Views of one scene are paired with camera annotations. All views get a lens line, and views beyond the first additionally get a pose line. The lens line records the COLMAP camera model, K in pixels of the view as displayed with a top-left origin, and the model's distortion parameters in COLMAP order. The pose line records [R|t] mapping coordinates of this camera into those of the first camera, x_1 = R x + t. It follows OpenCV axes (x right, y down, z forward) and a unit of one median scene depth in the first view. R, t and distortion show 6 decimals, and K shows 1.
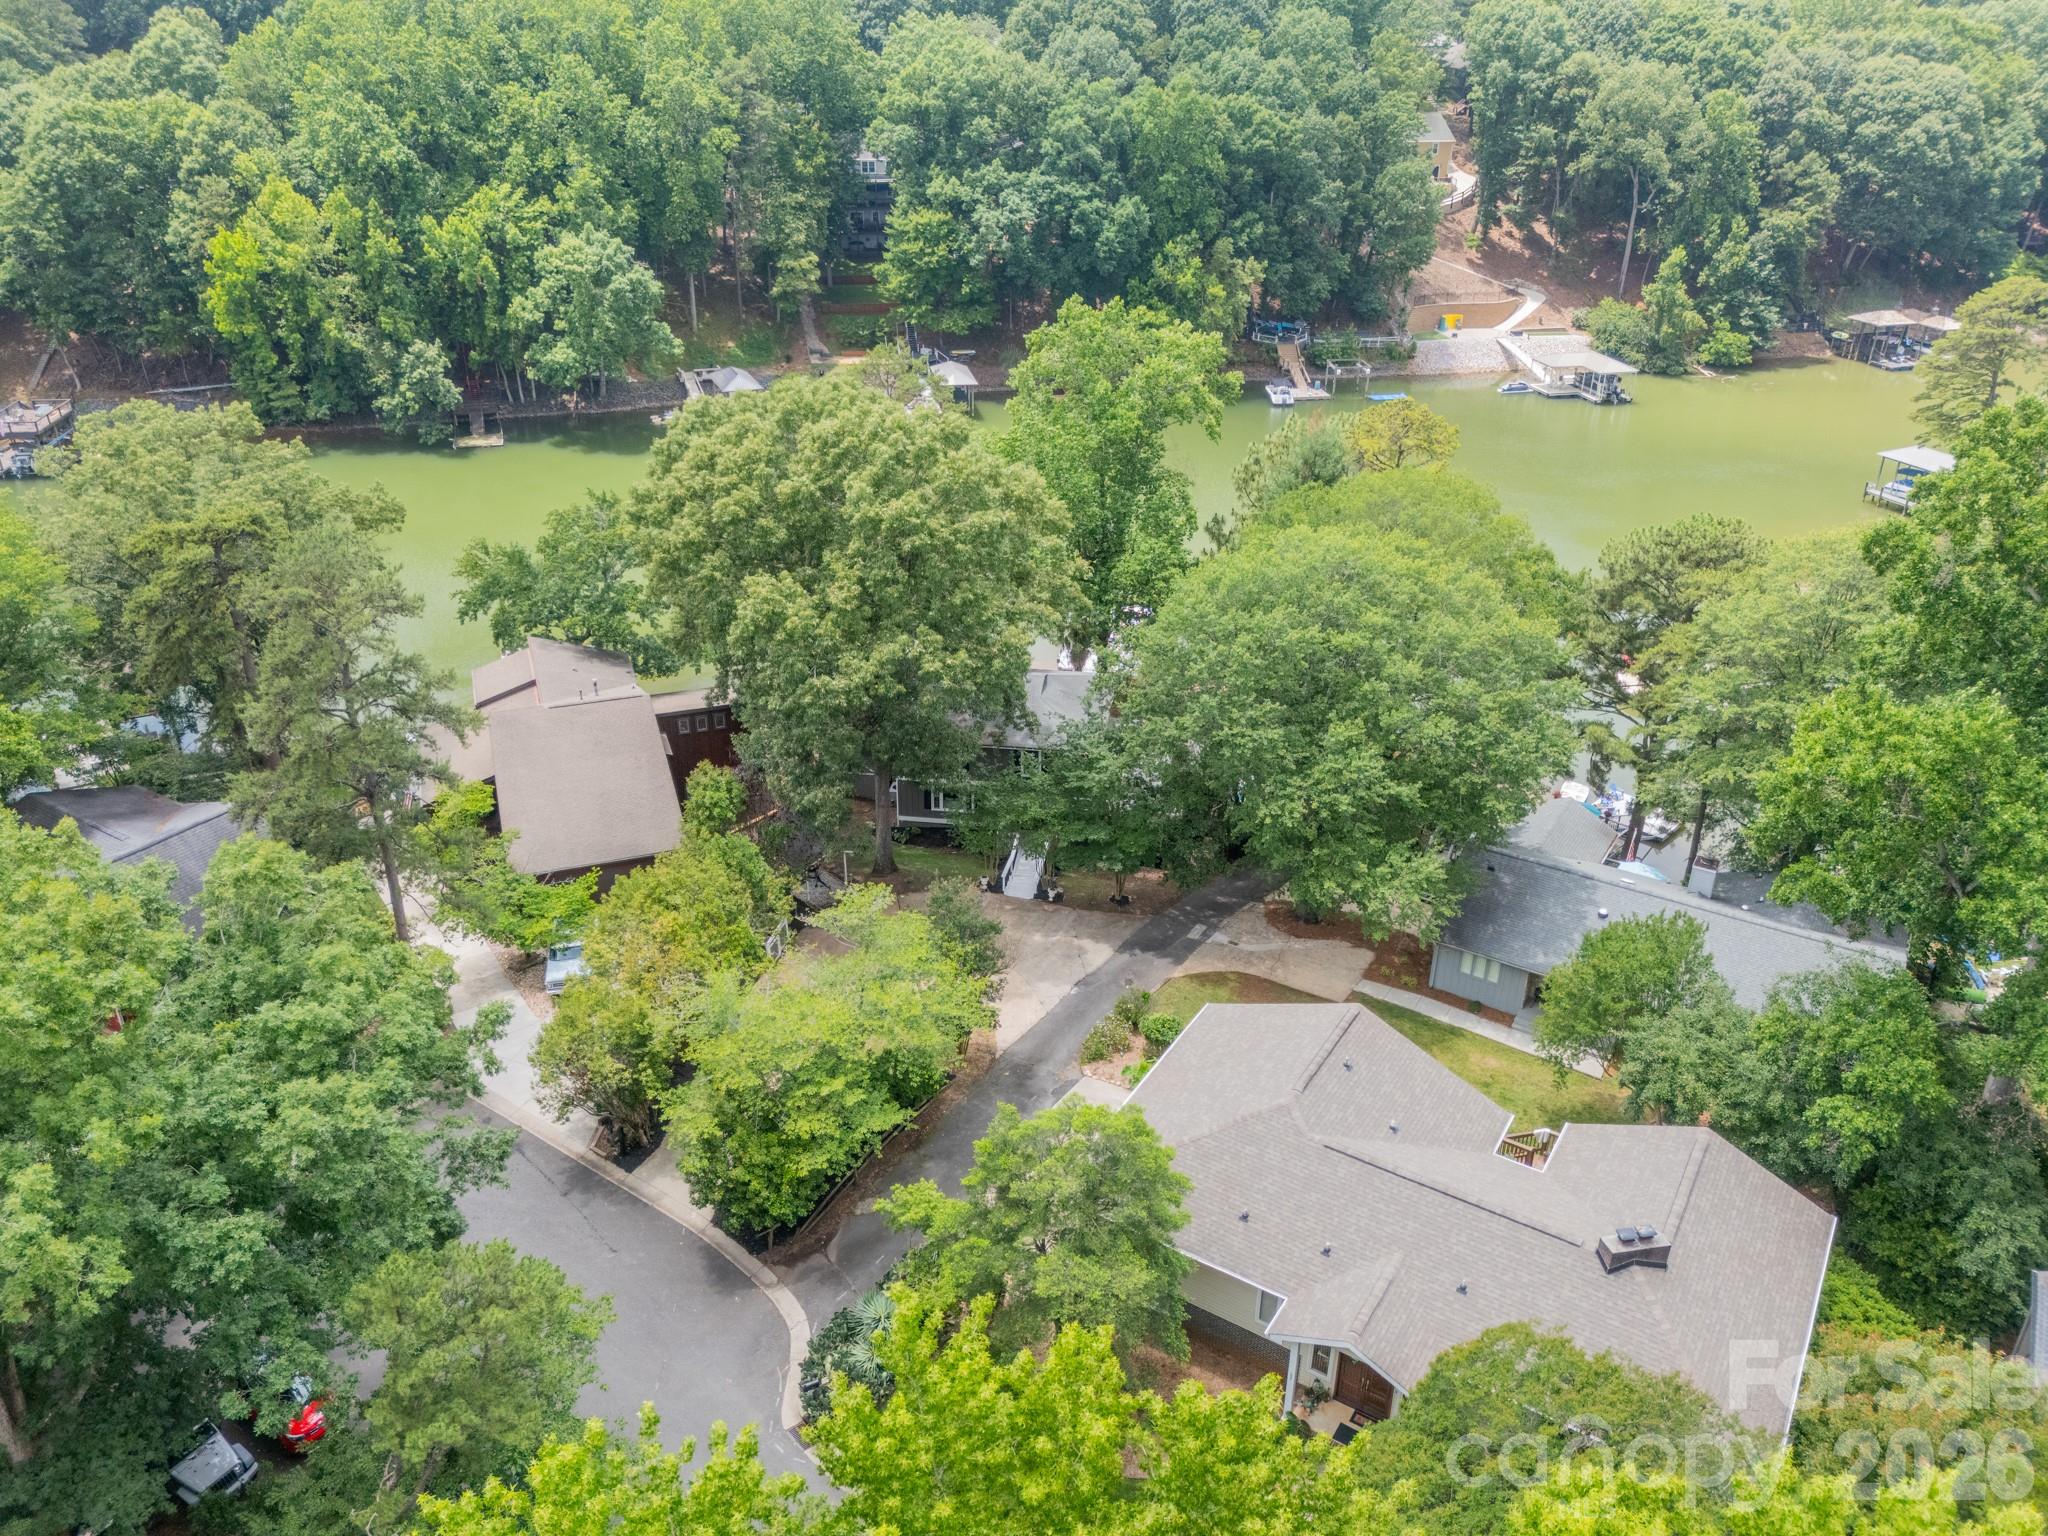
lens RADIAL K [[1505.3, 0, 1024.6], [0, 1505.3, 766.4], [0, 0, 1]] dist [0.014613, -0.006095]
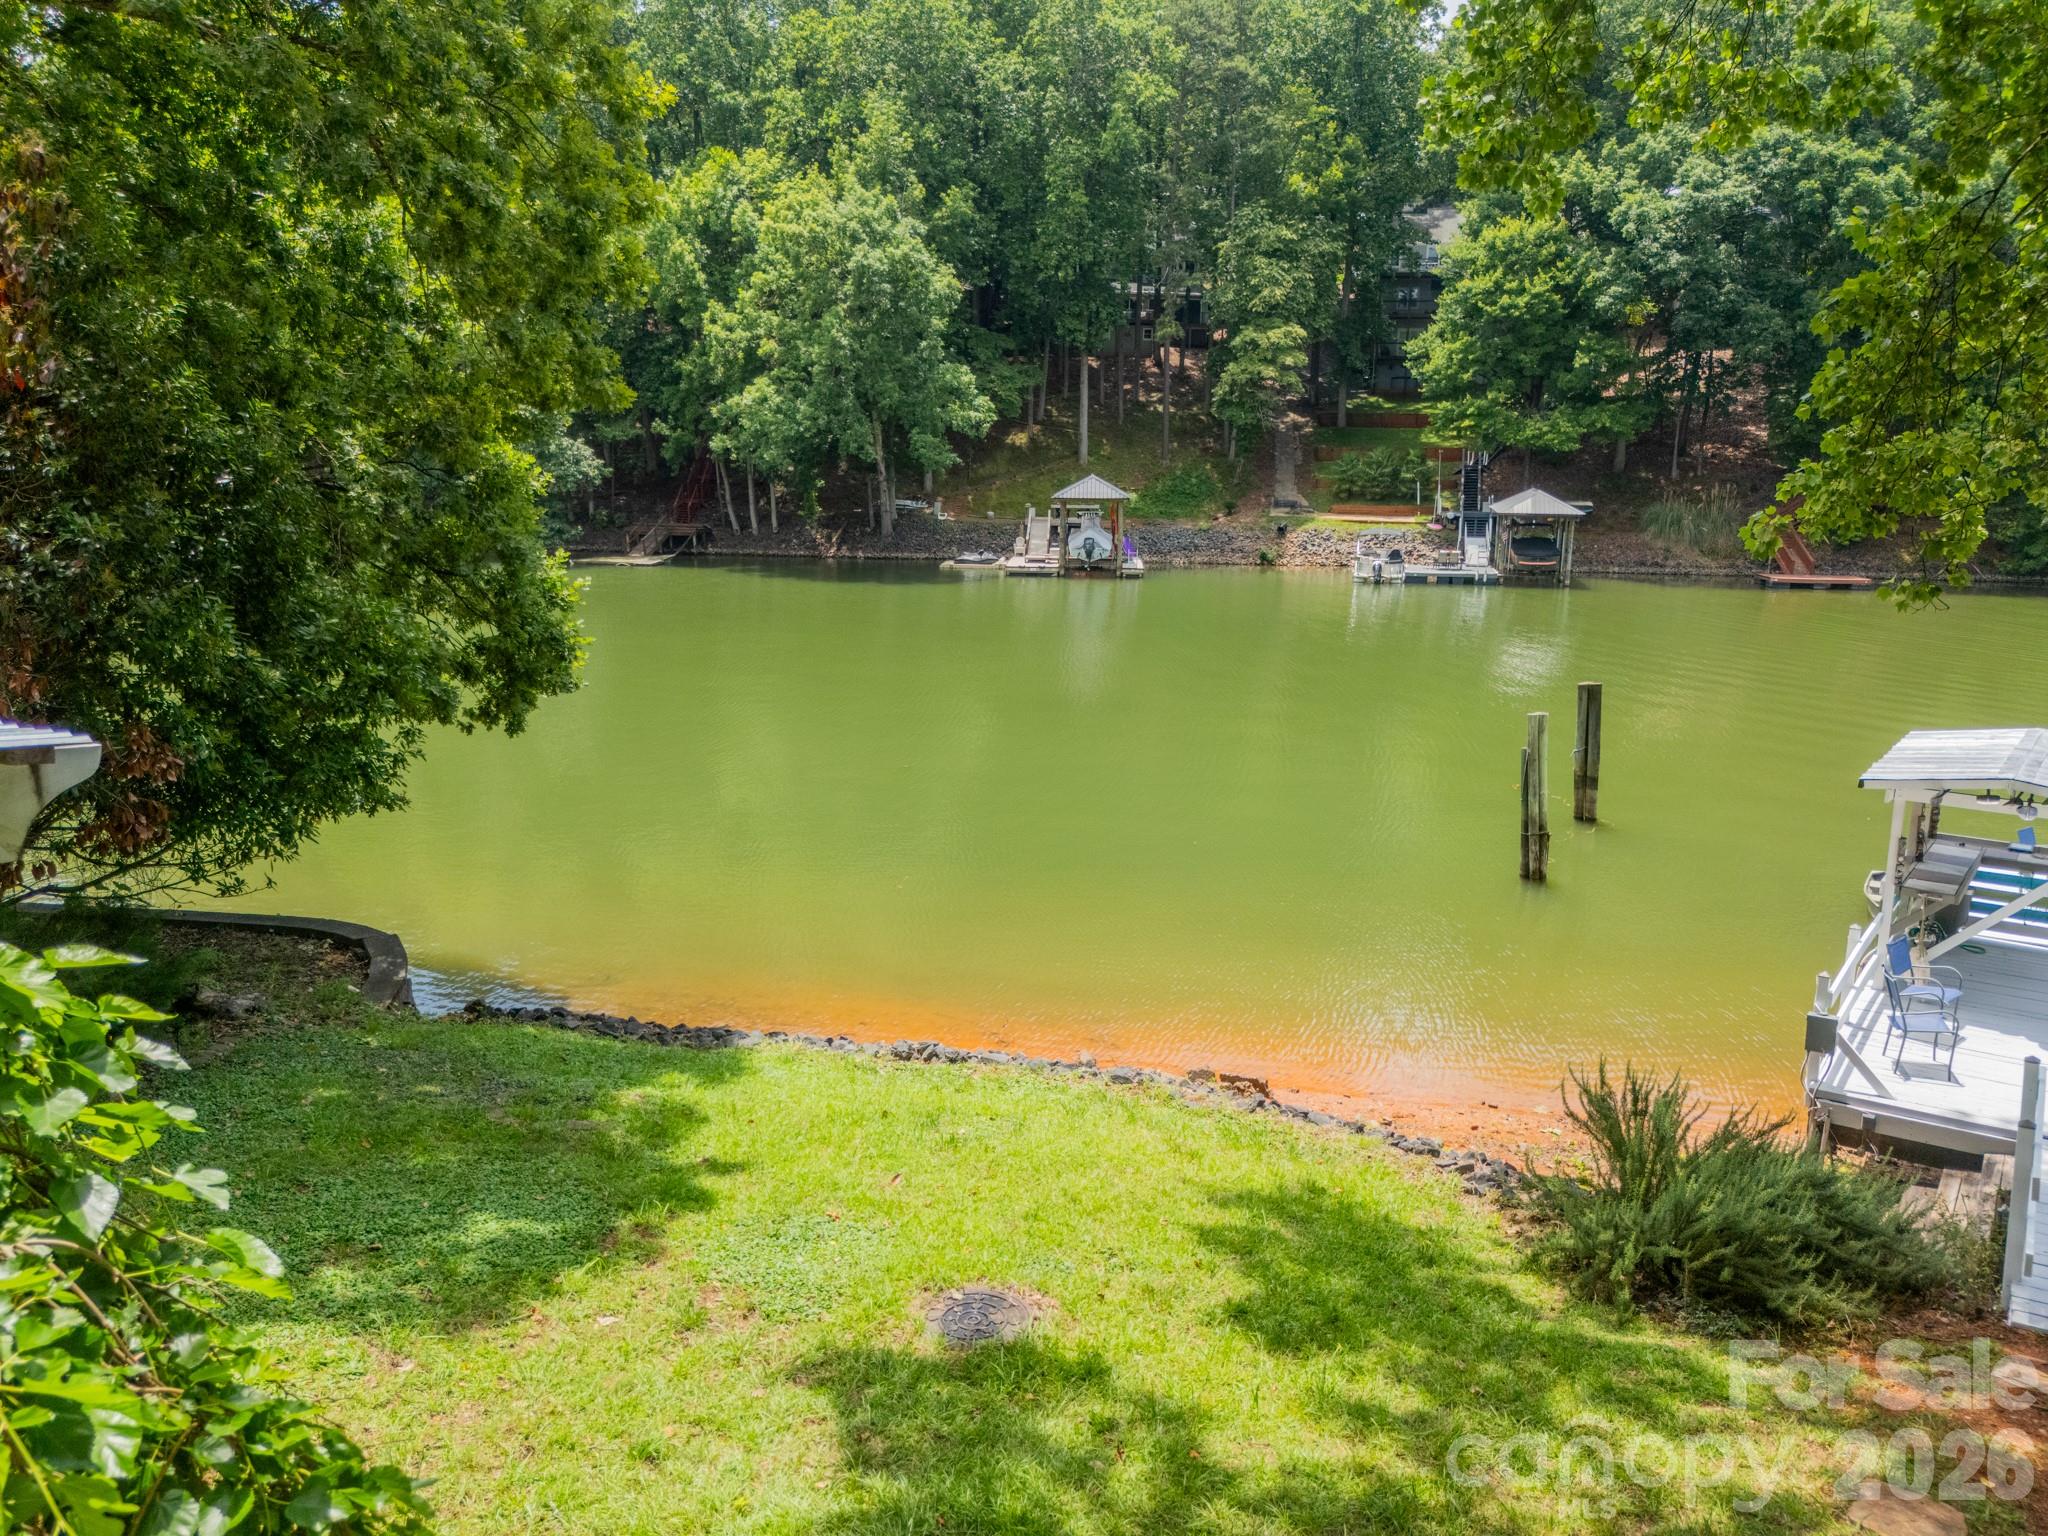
lens RADIAL K [[1505.3, 0, 1034.0], [0, 1505.3, 768.0], [0, 0, 1]] dist [0.014613, -0.006095]
pose [[0.911306, 0.080460, -0.403790, 0.007889], [-0.195226, 0.947905, -0.251720, -0.029382], [0.362501, 0.308224, 0.879540, 0.545108]]
